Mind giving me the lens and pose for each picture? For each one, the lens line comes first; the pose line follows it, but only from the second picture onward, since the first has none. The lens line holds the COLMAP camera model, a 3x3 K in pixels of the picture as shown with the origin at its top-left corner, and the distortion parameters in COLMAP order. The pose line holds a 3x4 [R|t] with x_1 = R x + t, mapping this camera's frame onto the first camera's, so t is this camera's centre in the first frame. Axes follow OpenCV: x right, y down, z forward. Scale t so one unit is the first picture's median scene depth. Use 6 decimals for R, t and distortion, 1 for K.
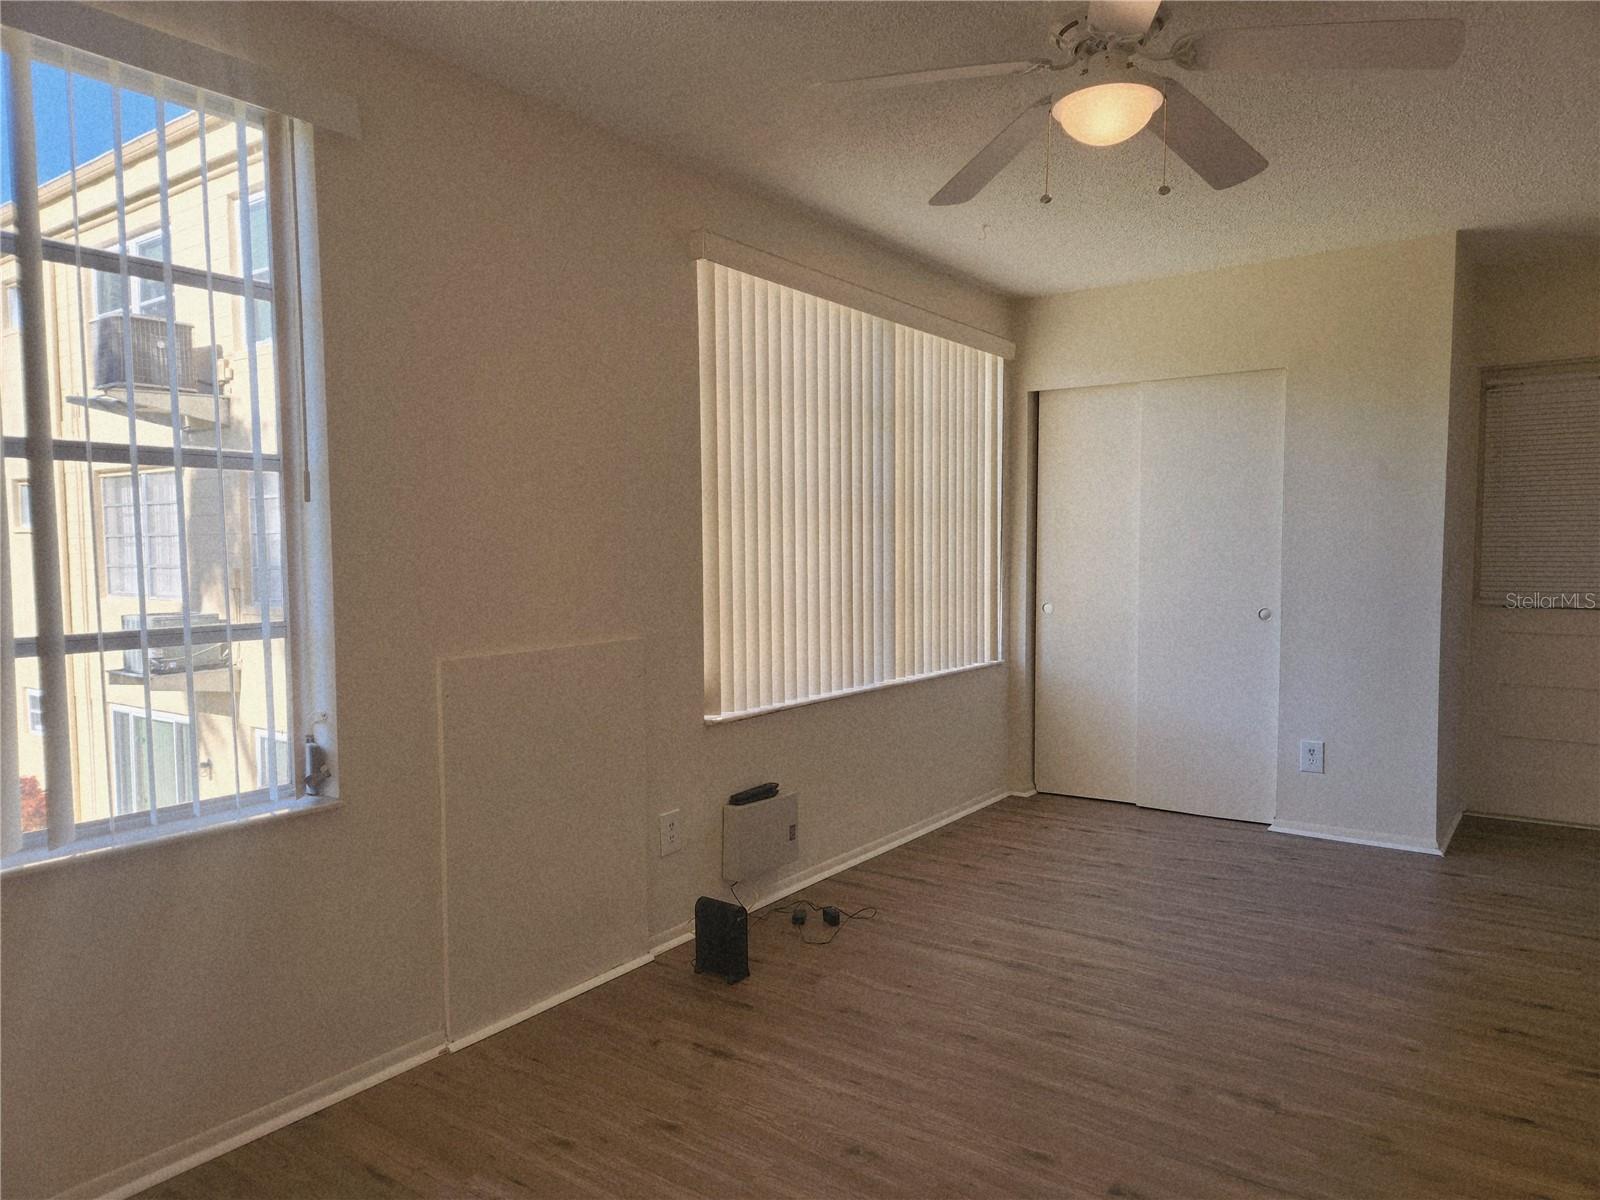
lens RADIAL K [[1073.7, 0, 795.3], [0, 1073.7, 592.7], [0, 0, 1]] dist [0.082063, -0.043919]
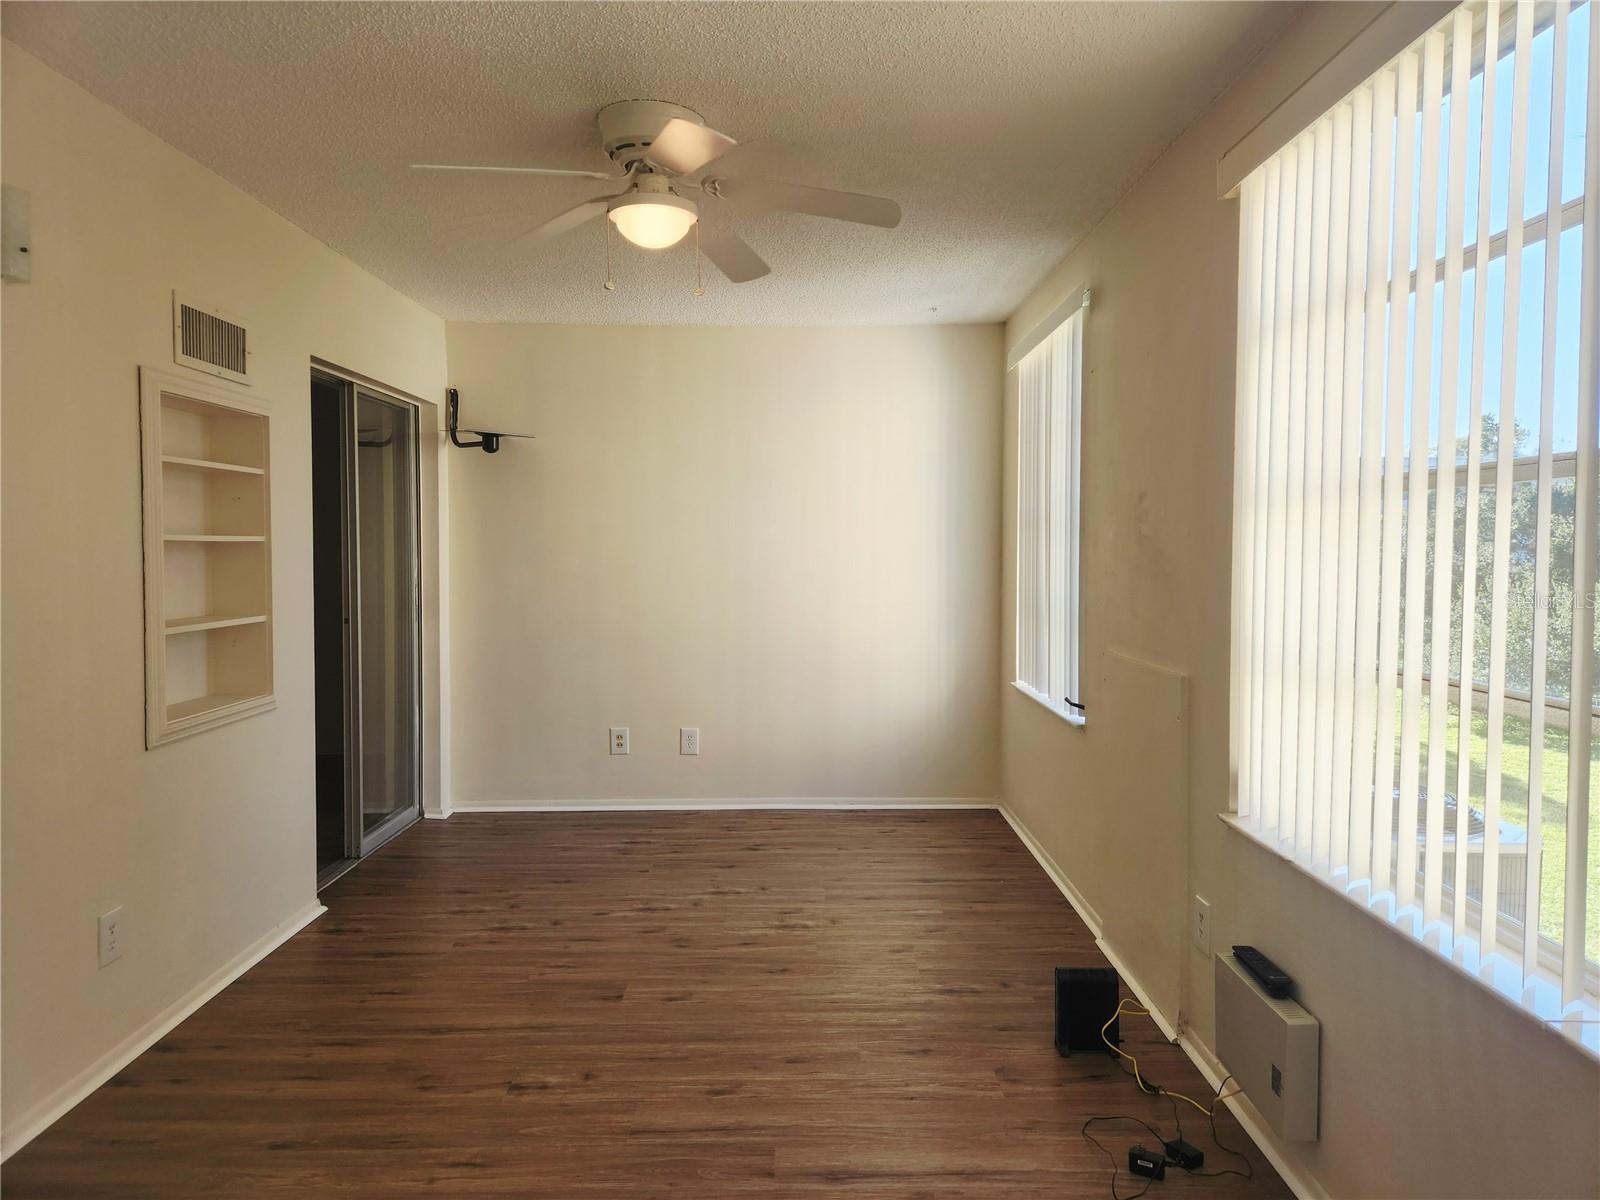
lens RADIAL K [[1073.7, 0, 795.3], [0, 1073.7, 592.7], [0, 0, 1]] dist [0.082063, -0.043919]
pose [[-0.803963, 0.034090, -0.593701, 0.779968], [-0.024762, 0.995571, 0.090697, -0.120912], [0.594163, 0.087618, -0.799558, 1.857435]]
